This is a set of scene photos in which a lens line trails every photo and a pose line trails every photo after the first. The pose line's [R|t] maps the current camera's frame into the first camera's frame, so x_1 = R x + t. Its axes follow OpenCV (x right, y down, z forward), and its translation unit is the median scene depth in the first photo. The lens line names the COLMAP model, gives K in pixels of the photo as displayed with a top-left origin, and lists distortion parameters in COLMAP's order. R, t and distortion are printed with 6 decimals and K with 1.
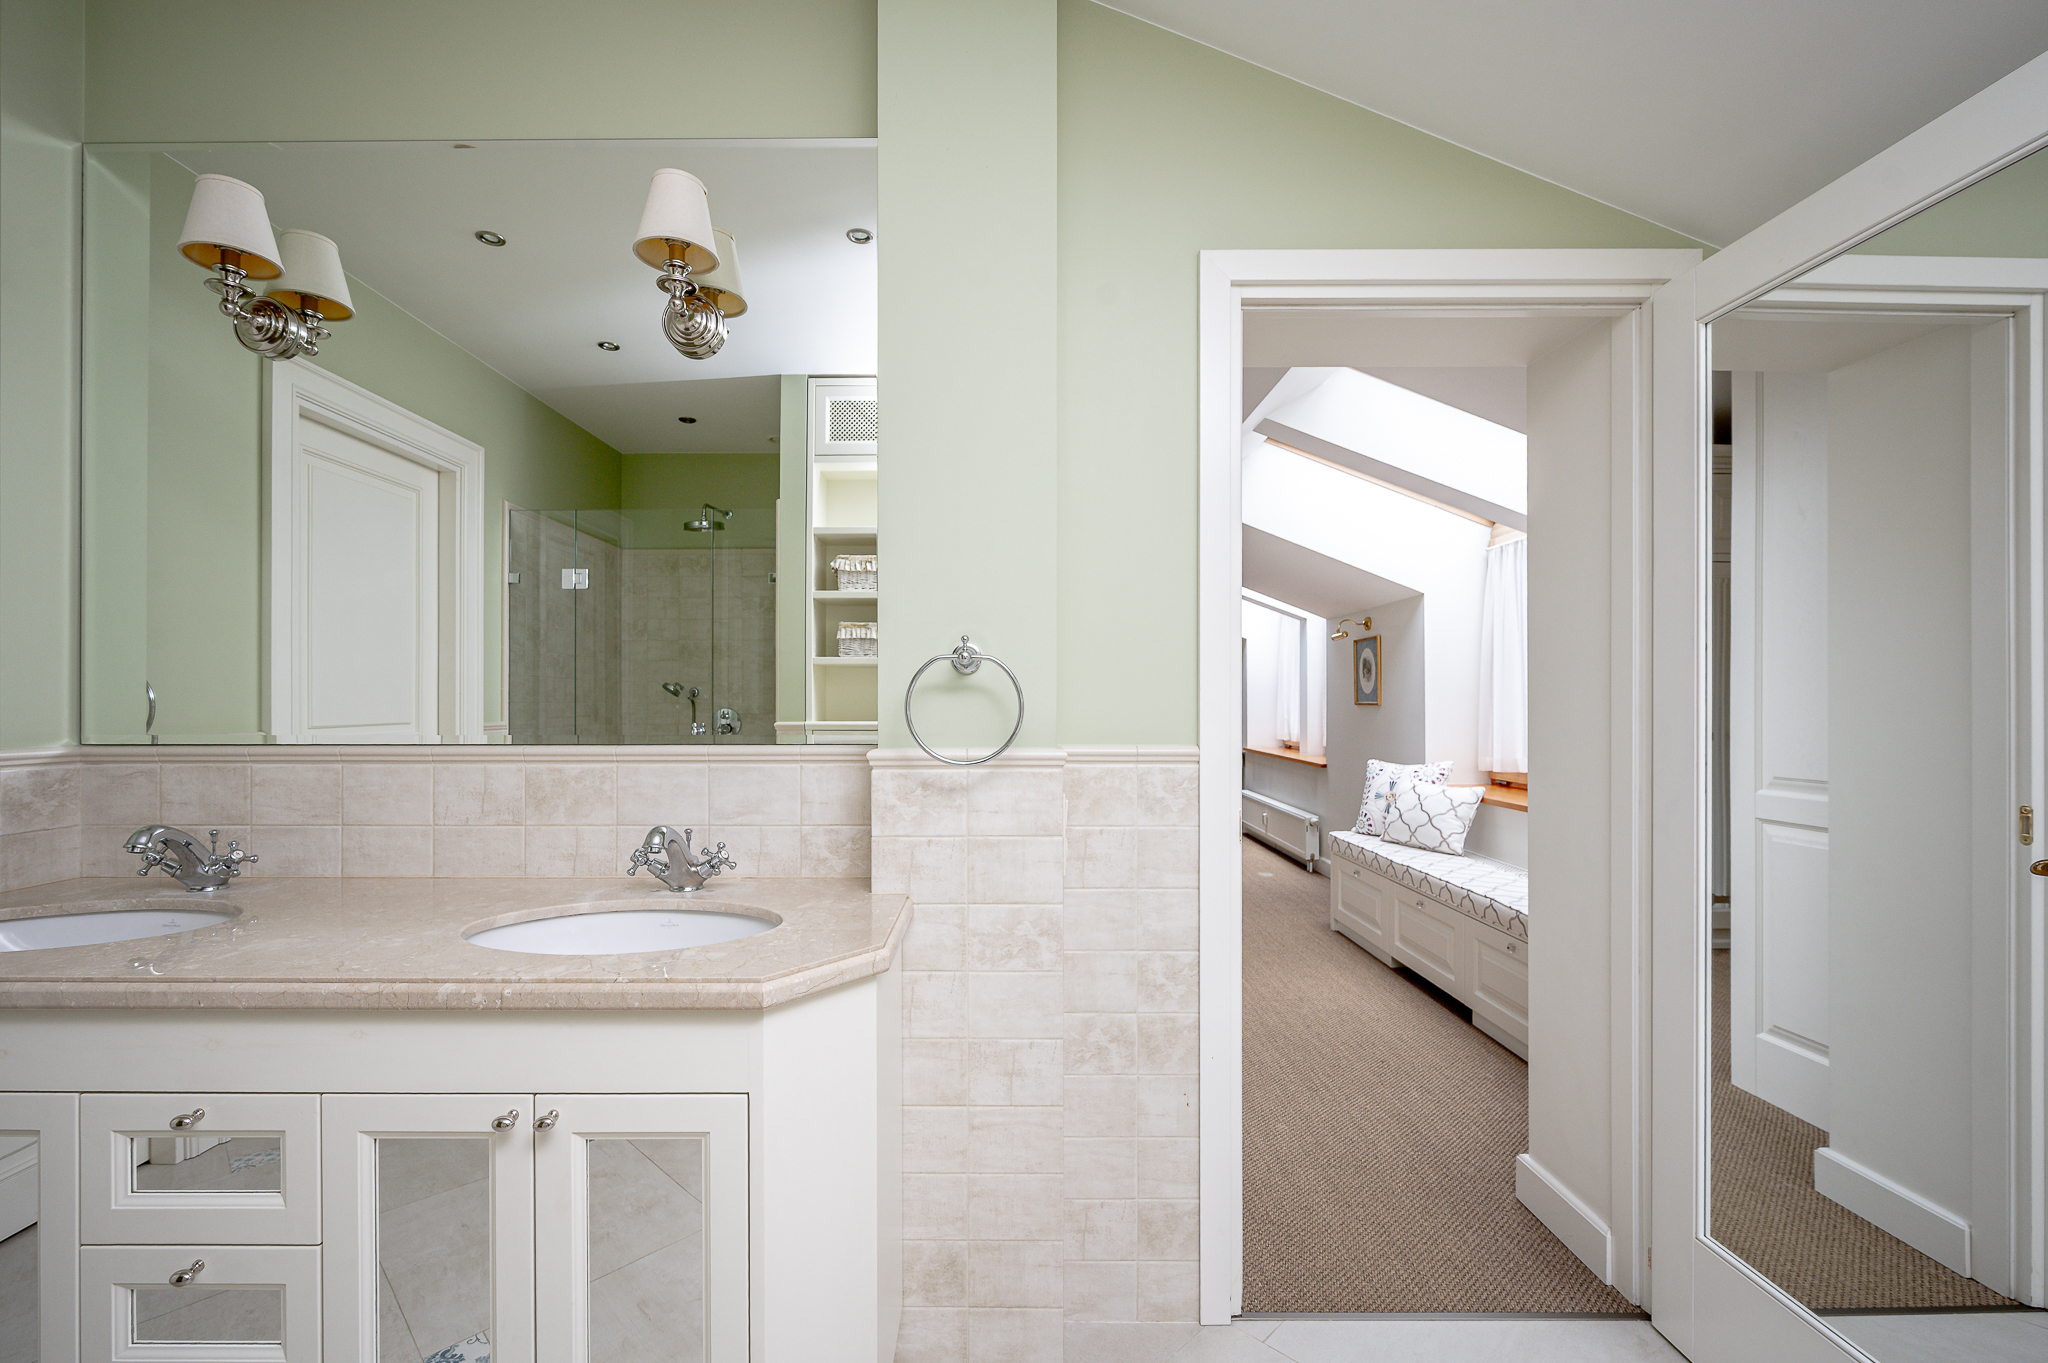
lens RADIAL K [[827.2, 0, 1035.6], [0, 827.2, 693.7], [0, 0, 1]] dist [-0.001805, -0.000703]
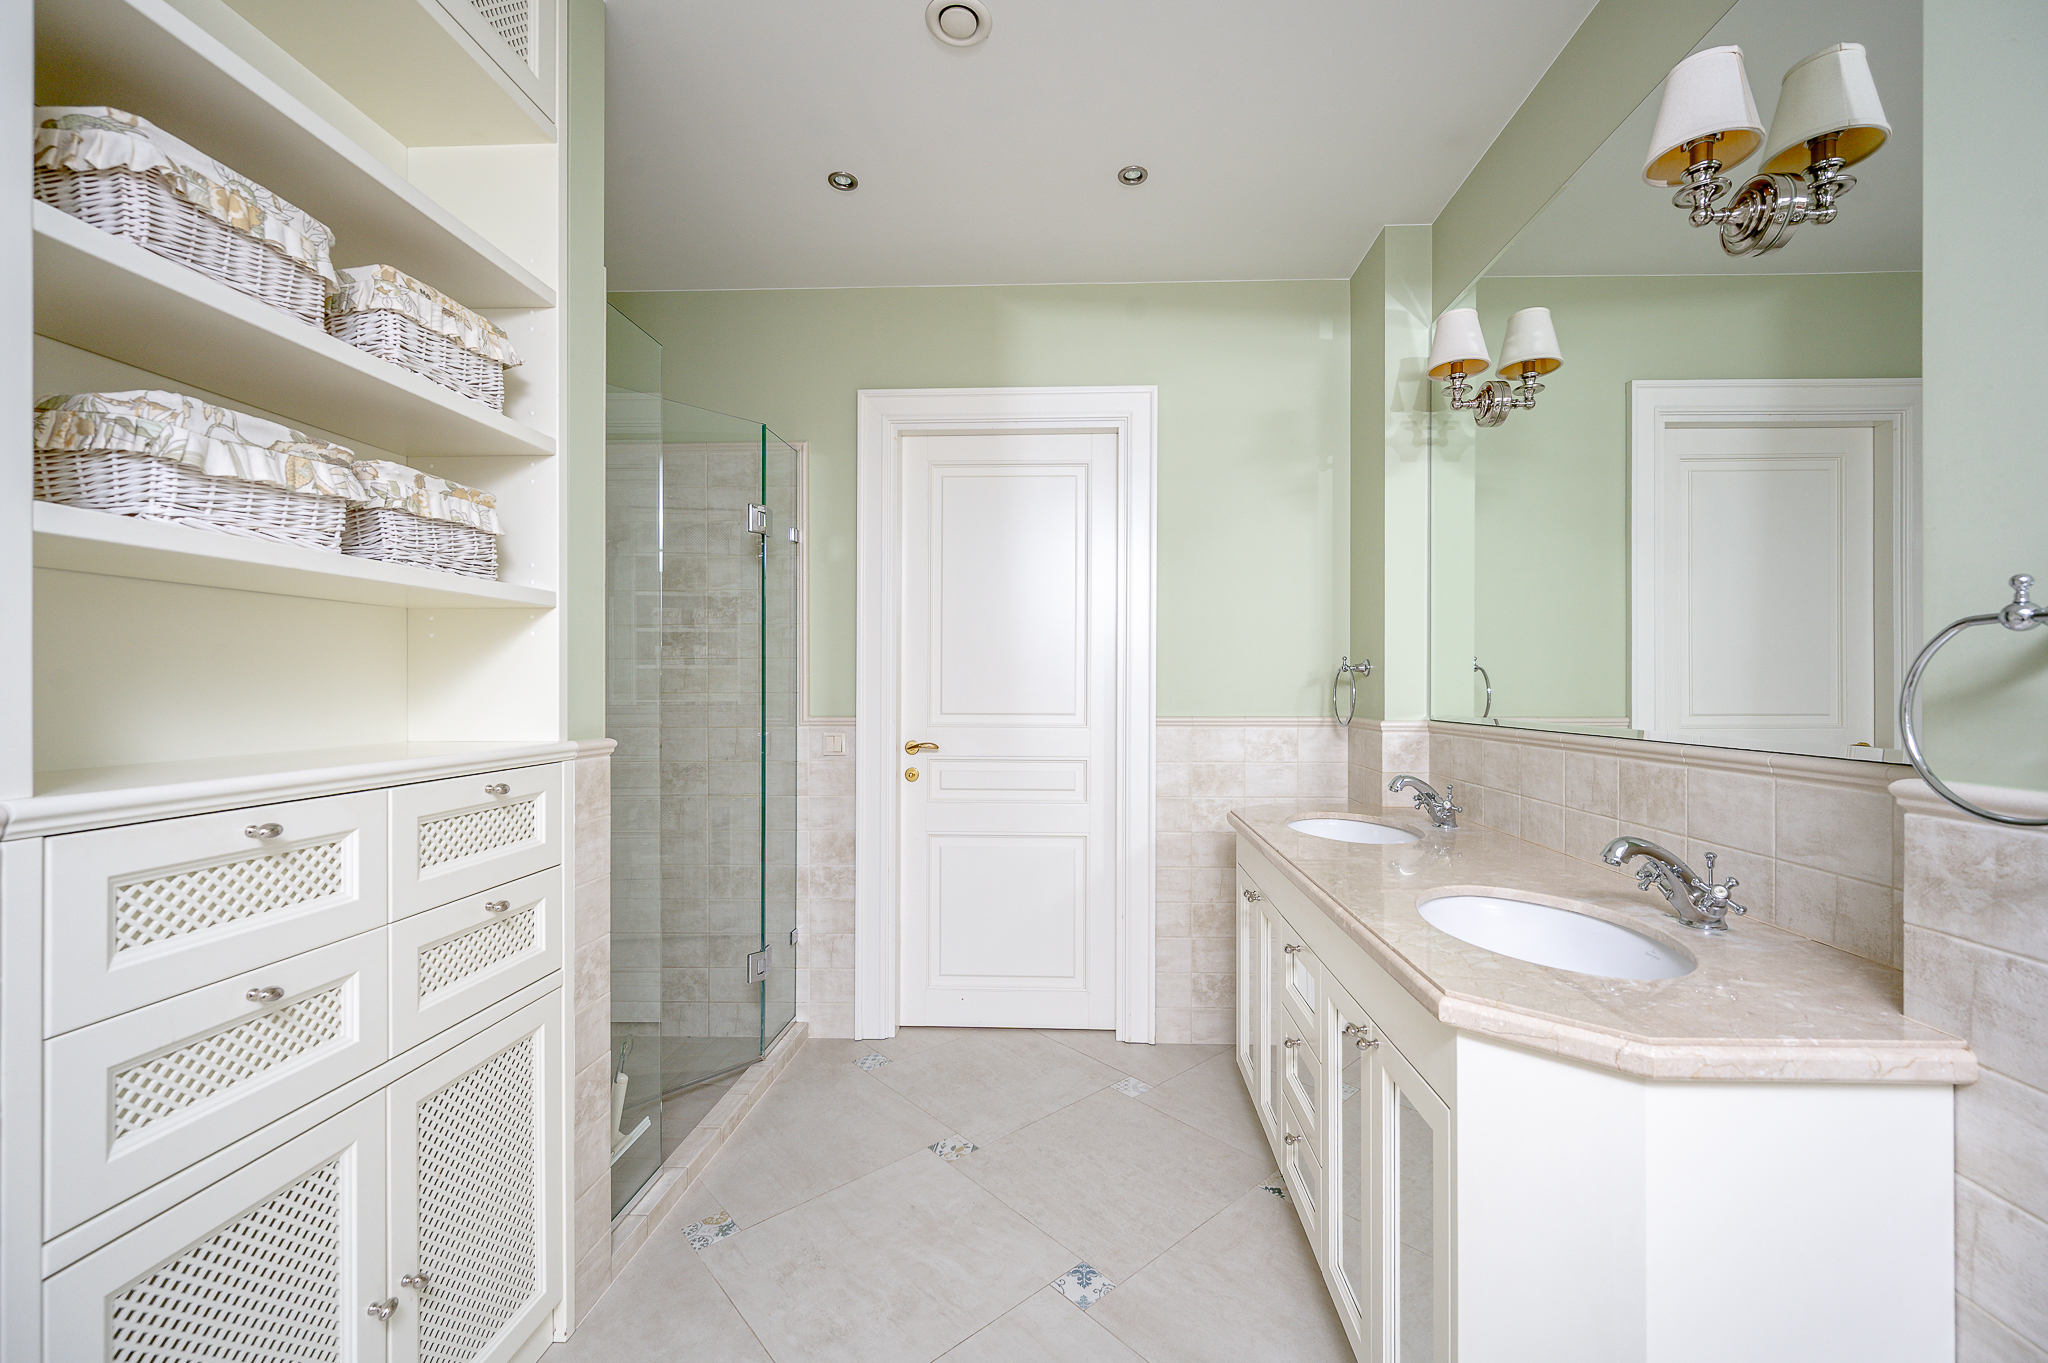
lens RADIAL K [[827.2, 0, 1041.3], [0, 827.2, 688.2], [0, 0, 1]] dist [-0.001805, -0.000703]
pose [[-0.049267, 0.001664, -0.998784, 0.396272], [0.008219, 0.999965, 0.001260, -0.003573], [0.998752, -0.008147, -0.049279, 0.369456]]
